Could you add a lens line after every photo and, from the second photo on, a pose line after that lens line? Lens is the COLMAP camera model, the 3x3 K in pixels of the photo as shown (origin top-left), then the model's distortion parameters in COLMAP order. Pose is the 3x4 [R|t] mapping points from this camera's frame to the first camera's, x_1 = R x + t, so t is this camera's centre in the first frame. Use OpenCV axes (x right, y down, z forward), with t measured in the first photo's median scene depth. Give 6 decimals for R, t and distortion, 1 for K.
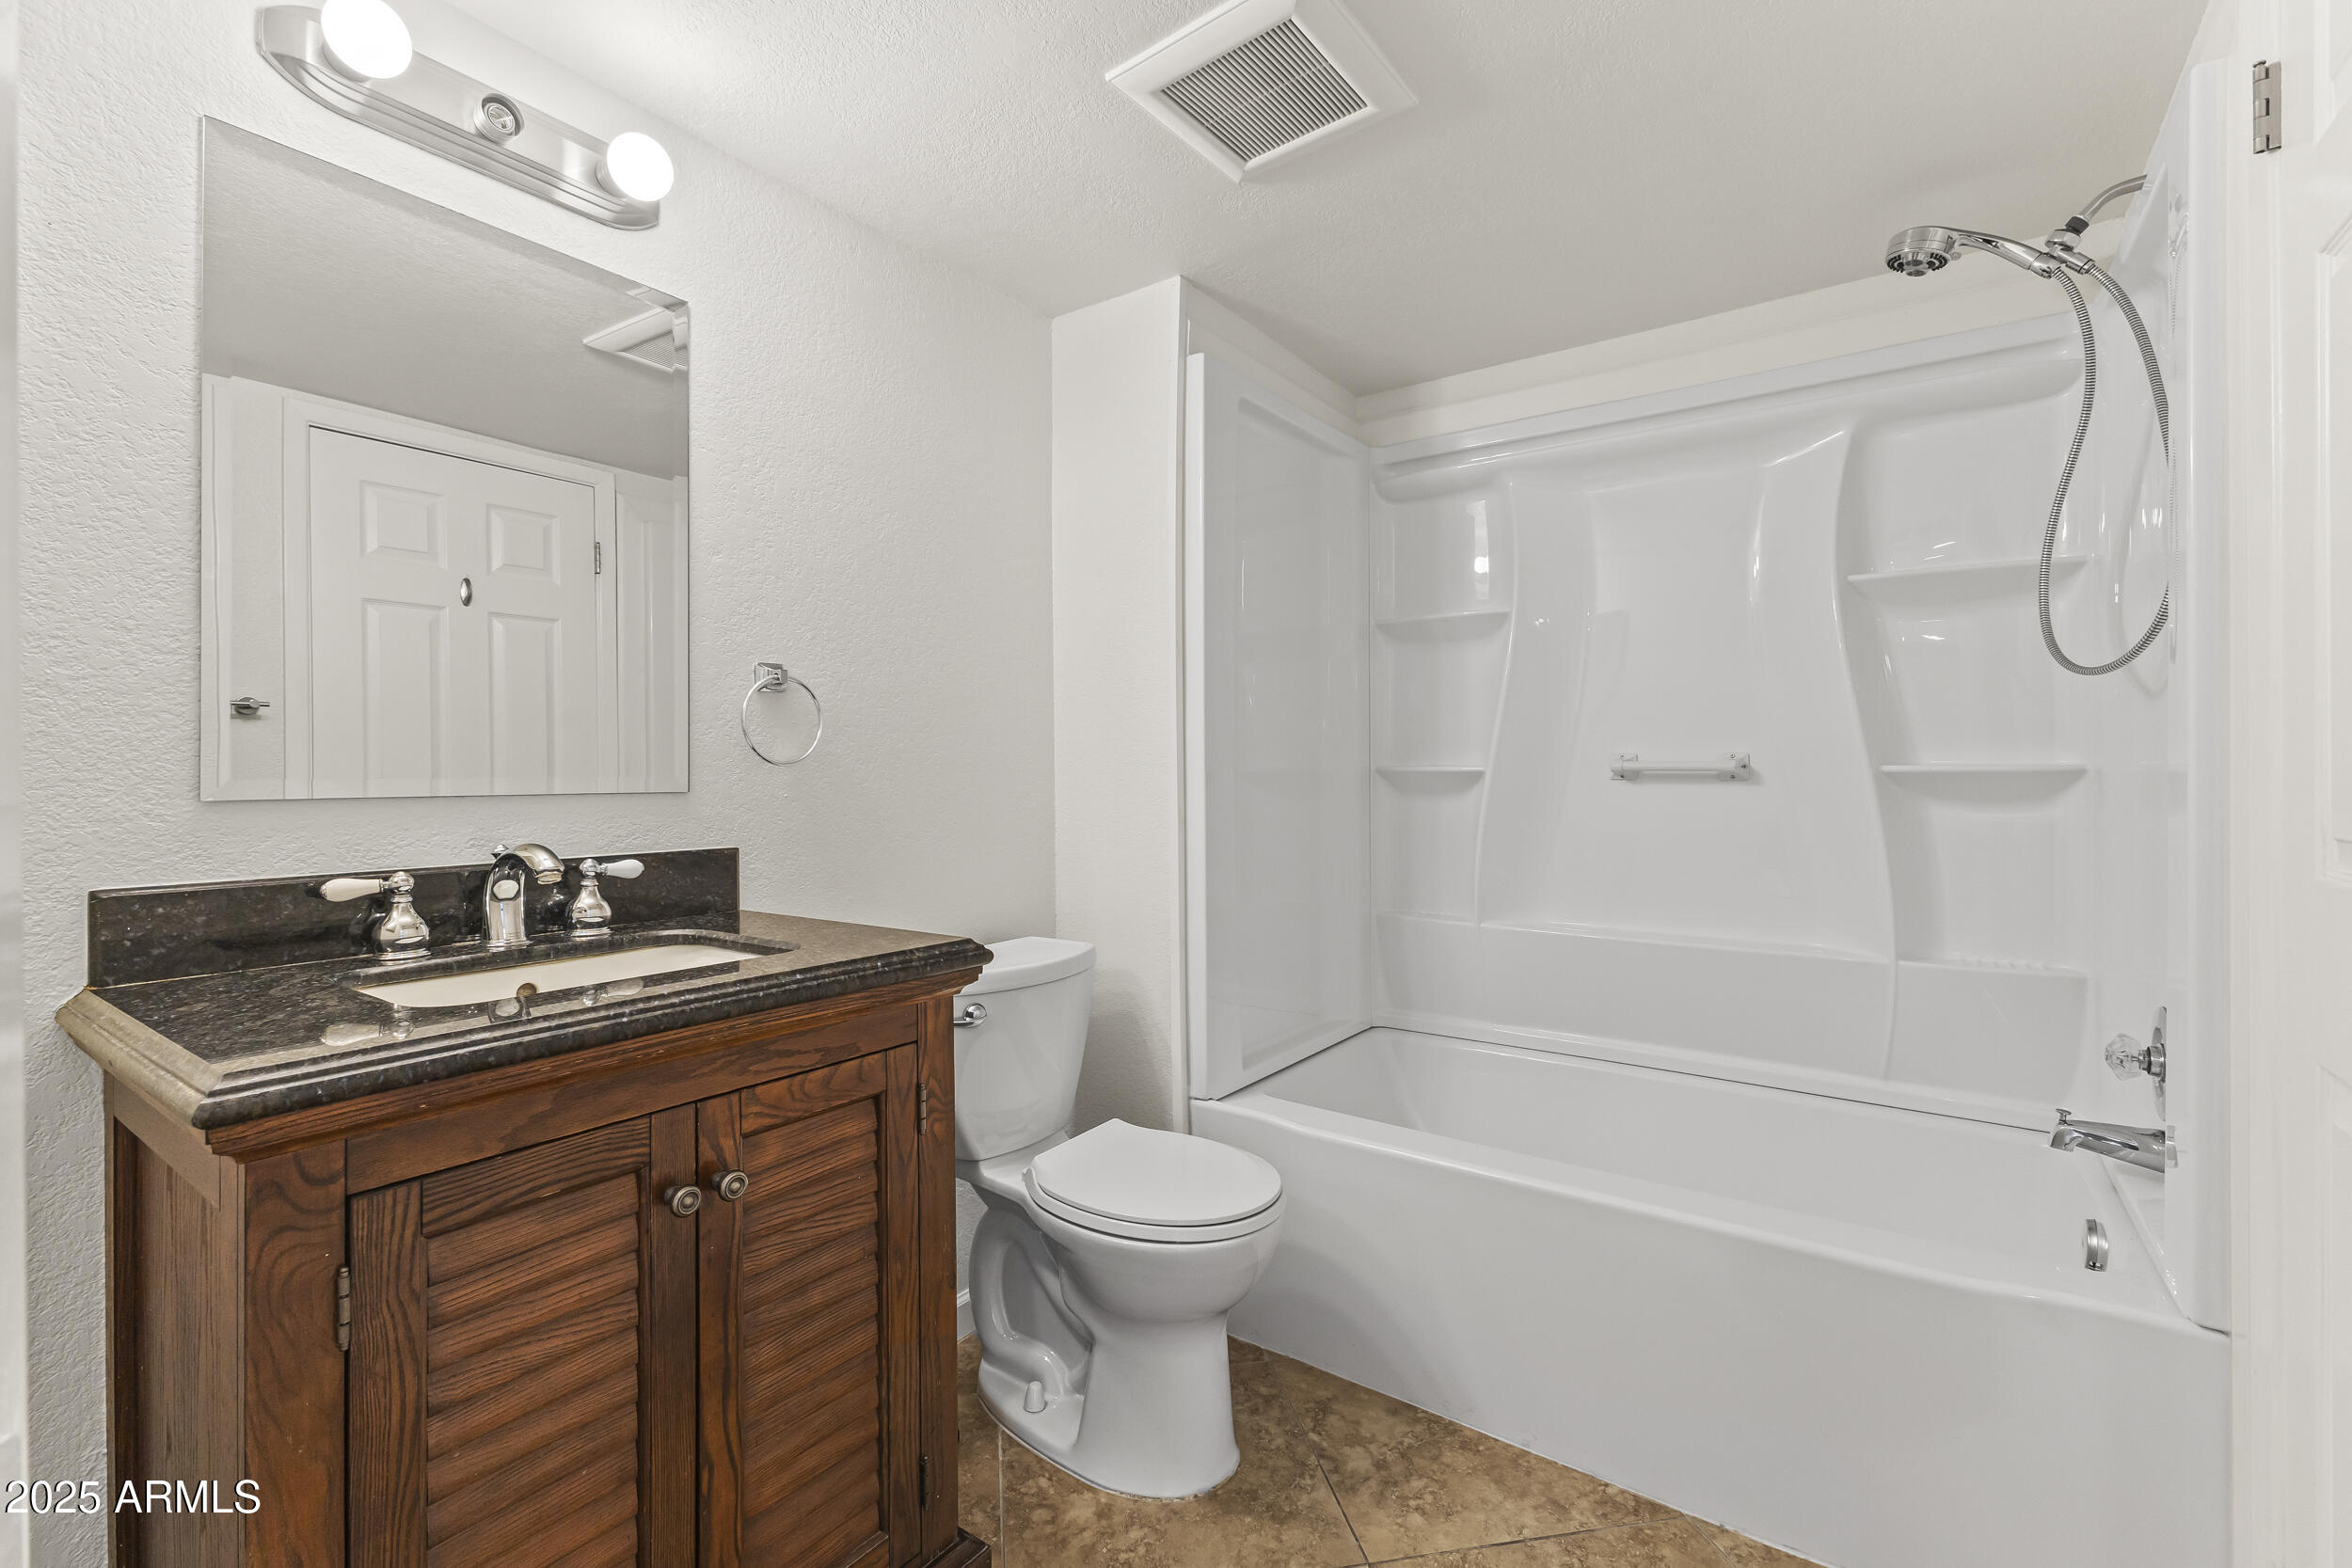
lens RADIAL K [[1015.9, 0, 1179.7], [0, 1015.9, 768.7], [0, 0, 1]] dist [0.003602, 0.000265]
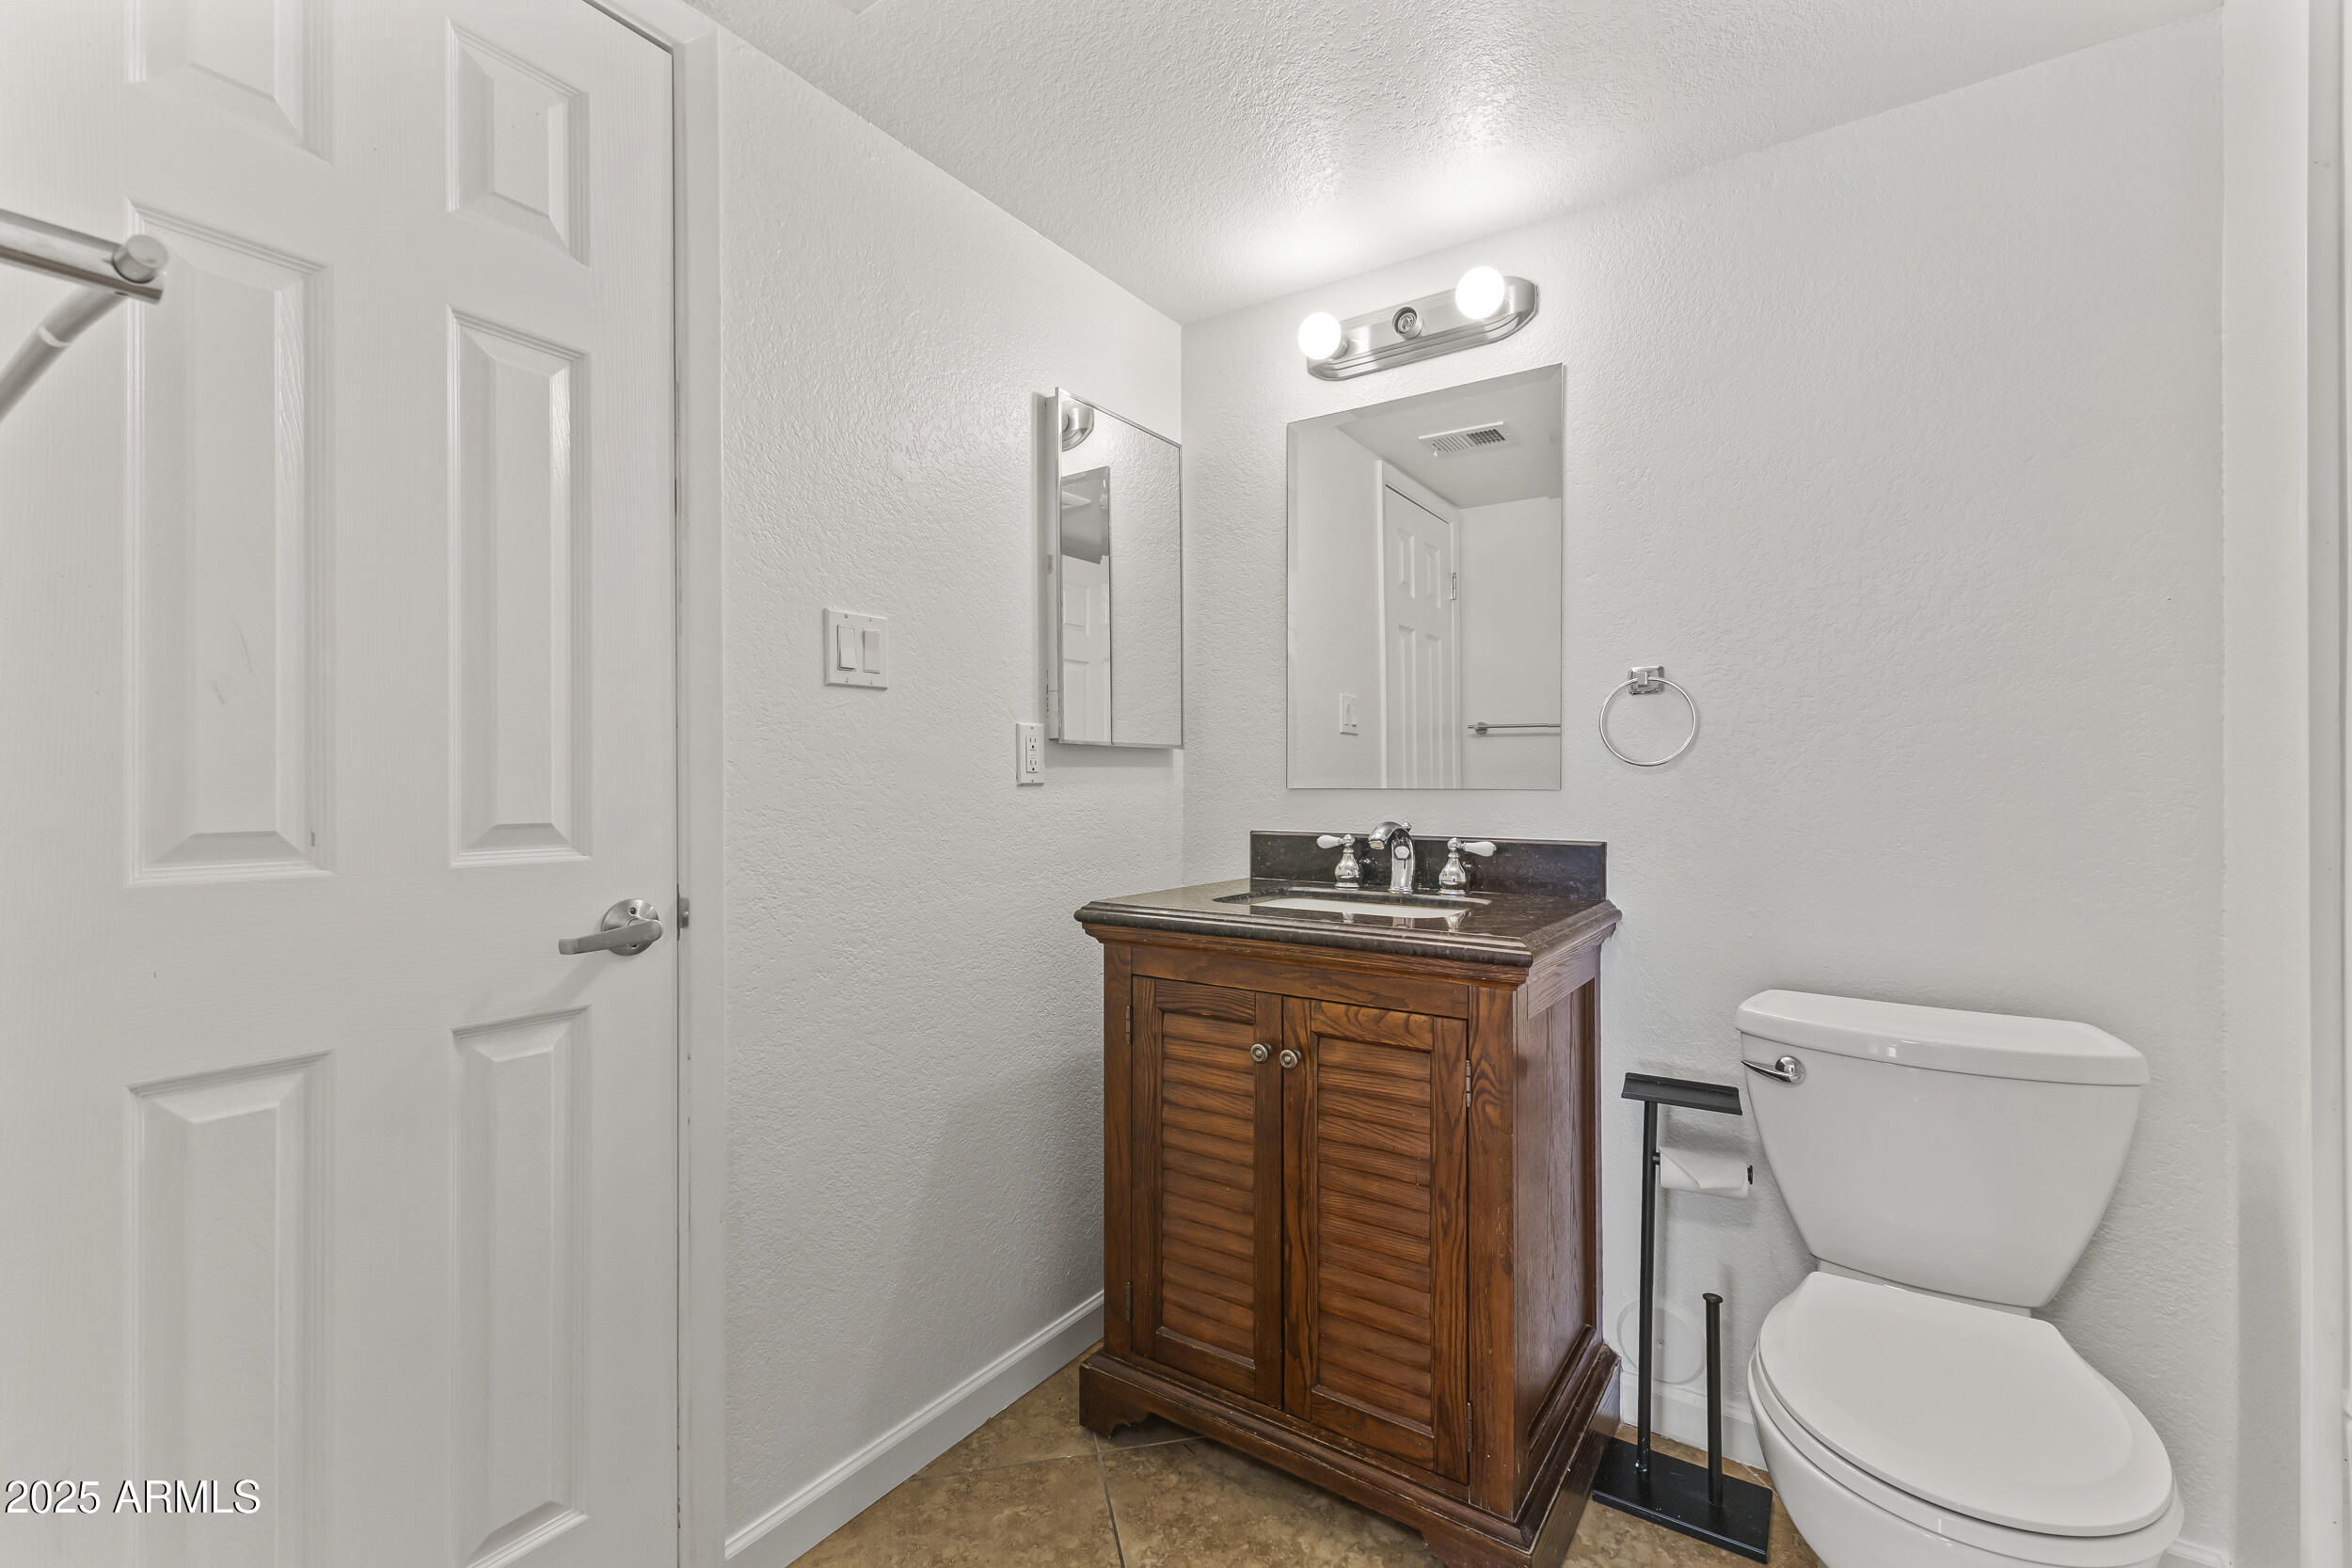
lens RADIAL K [[1015.9, 0, 1179.7], [0, 1015.9, 768.7], [0, 0, 1]] dist [0.003602, 0.000265]
pose [[0.026678, -0.001913, -0.999642, 0.878792], [0.007149, 0.999973, -0.001723, -0.003275], [0.999619, -0.007101, 0.026691, 0.703518]]
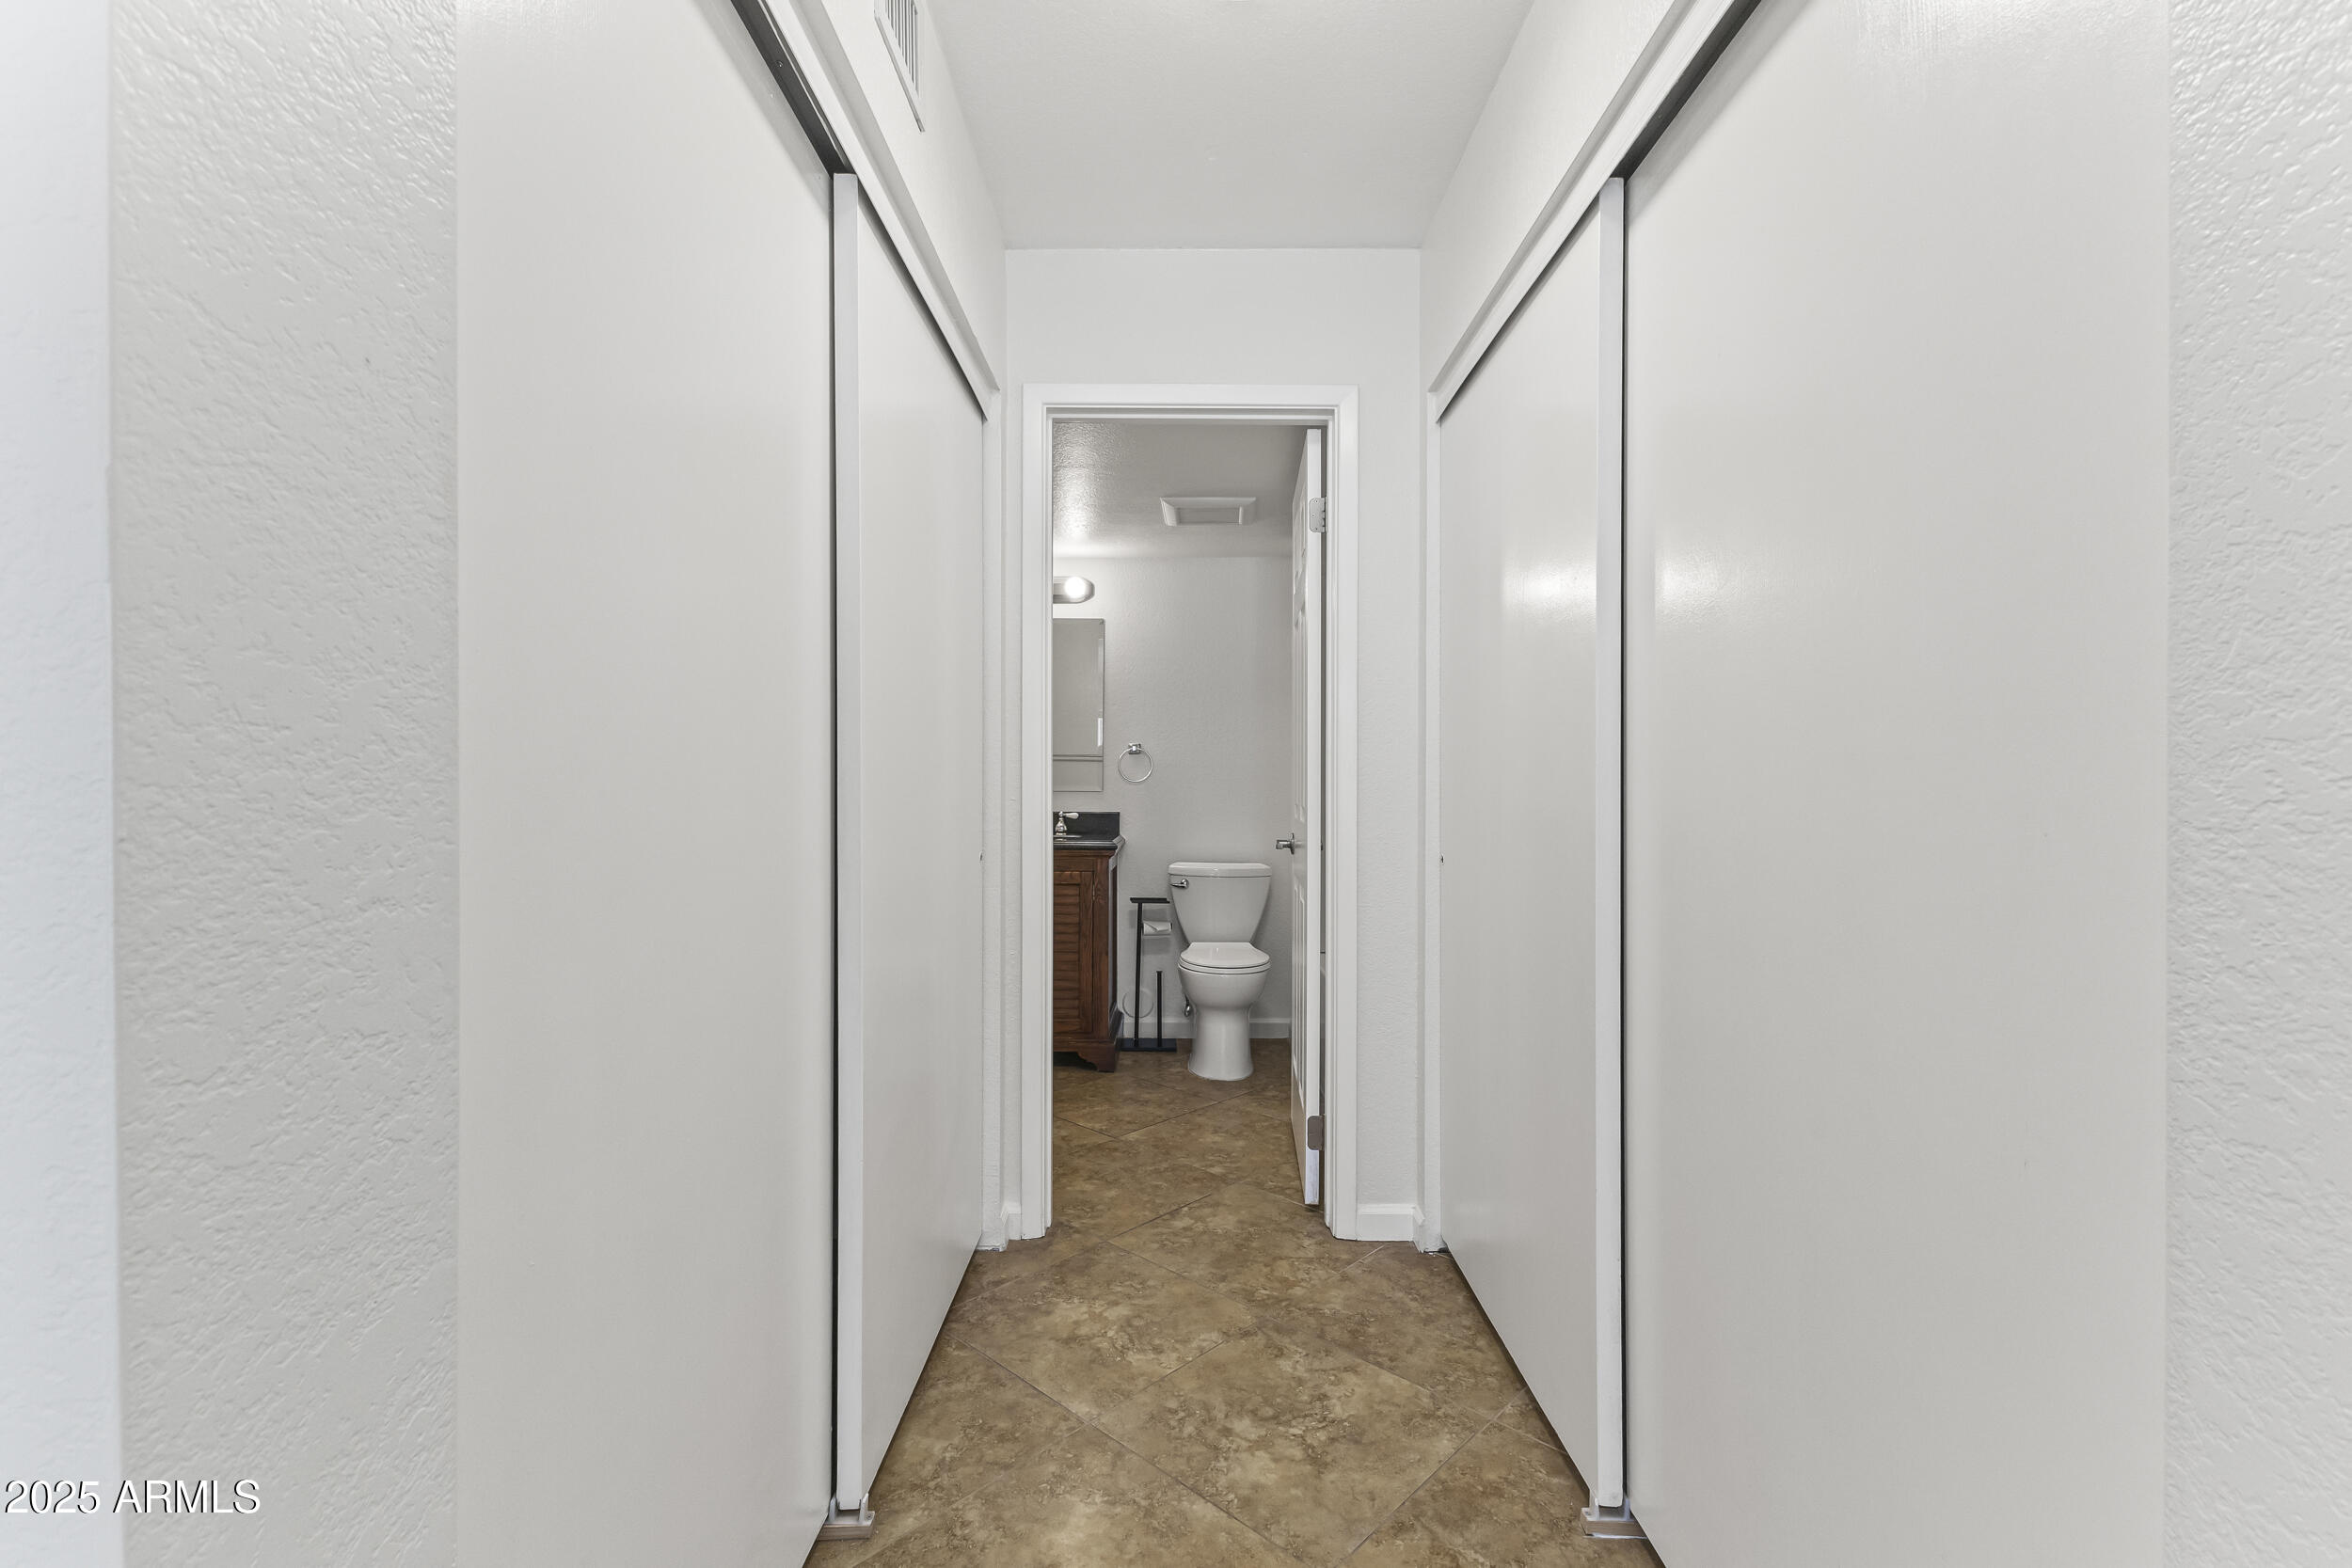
lens RADIAL K [[1015.9, 0, 1179.7], [0, 1015.9, 768.7], [0, 0, 1]] dist [0.003602, 0.000265]
pose [[0.581121, -0.008919, -0.813768, 2.591061], [0.003224, 0.999957, -0.008658, -0.019015], [0.813811, 0.002408, 0.581125, -0.635569]]
